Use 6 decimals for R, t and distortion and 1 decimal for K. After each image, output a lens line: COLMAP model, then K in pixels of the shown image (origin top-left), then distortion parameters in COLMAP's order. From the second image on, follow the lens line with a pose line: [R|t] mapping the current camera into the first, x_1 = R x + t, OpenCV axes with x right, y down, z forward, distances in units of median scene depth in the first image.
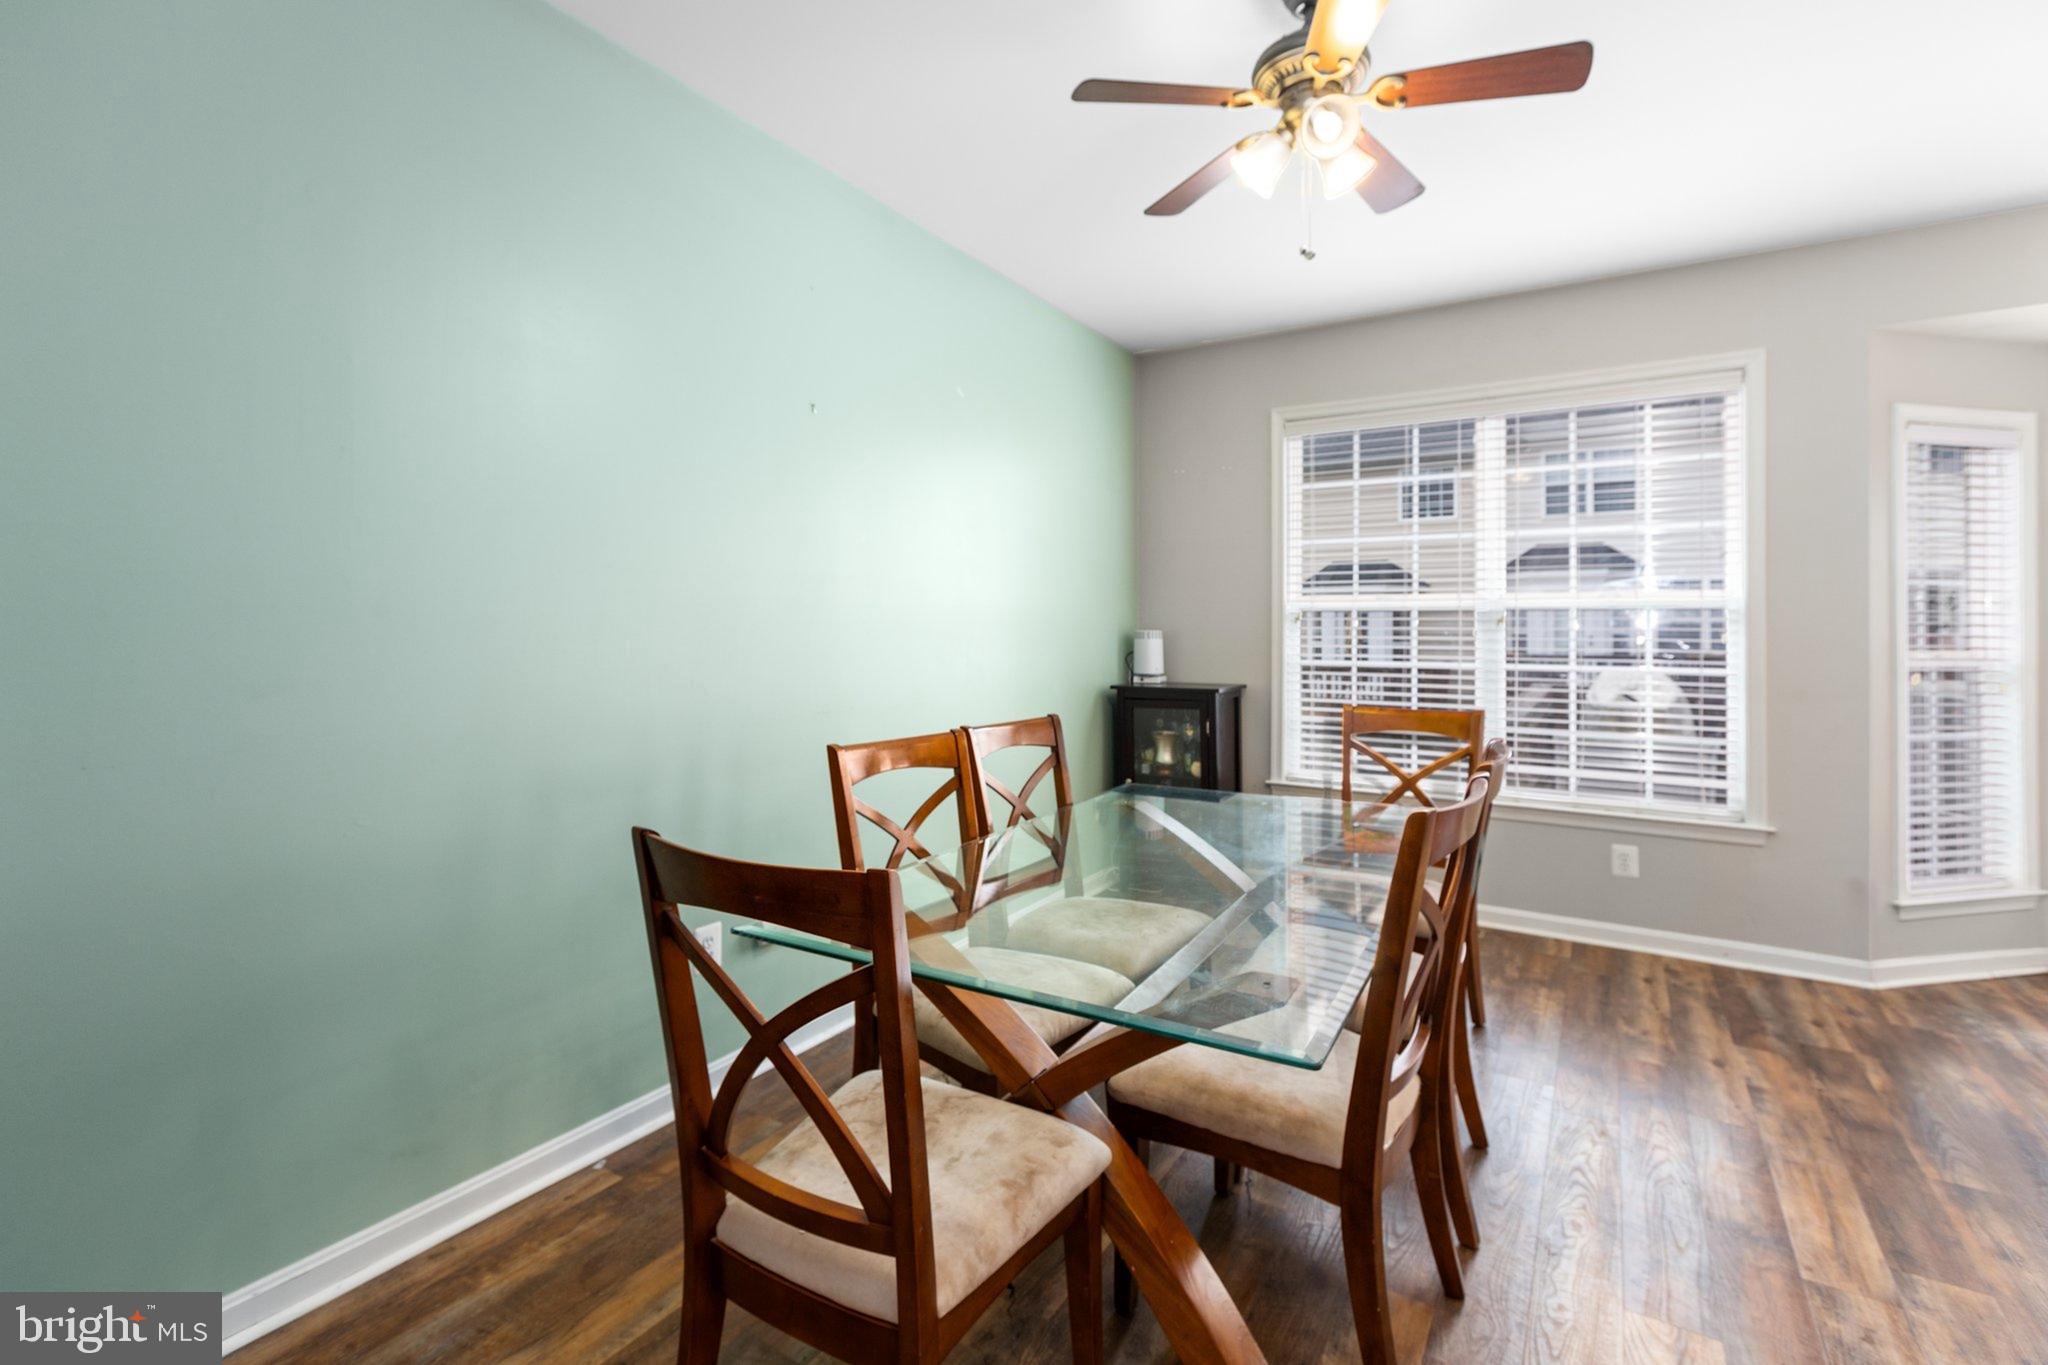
lens RADIAL K [[937.9, 0, 1023.9], [0, 937.9, 628.3], [0, 0, 1]] dist [0.002318, 0.000662]
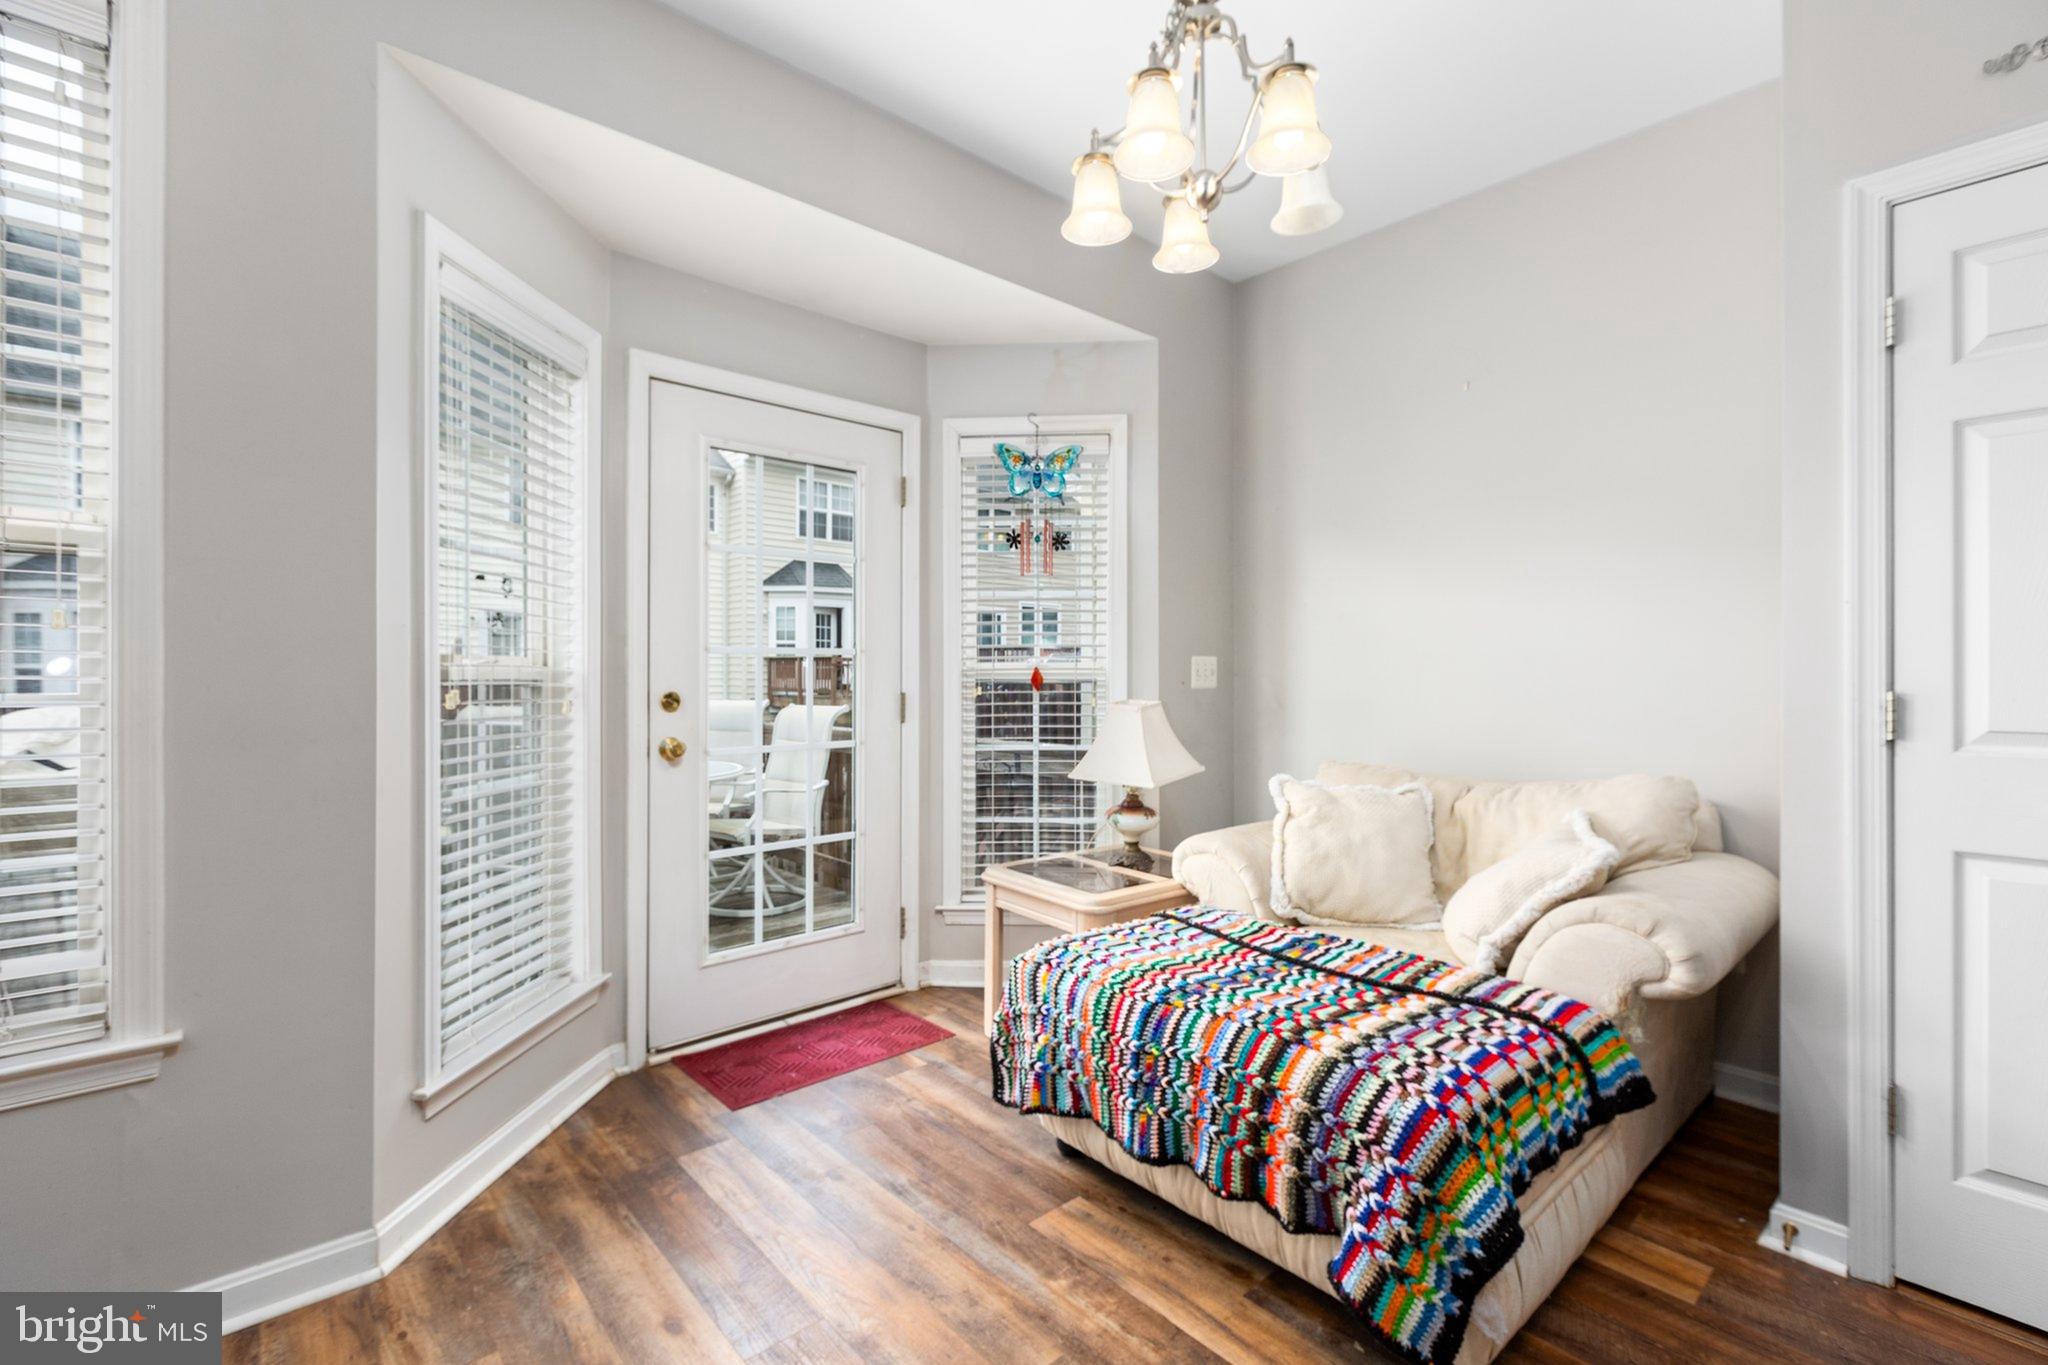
lens RADIAL K [[904.4, 0, 1045.9], [0, 904.4, 670.7], [0, 0, 1]] dist [-0.000657, -0.000347]
pose [[0.264005, -0.000539, 0.964521, 0.481270], [-0.001677, 0.999998, 0.001018, 0.034030], [-0.964520, -0.001886, 0.264004, 0.472605]]
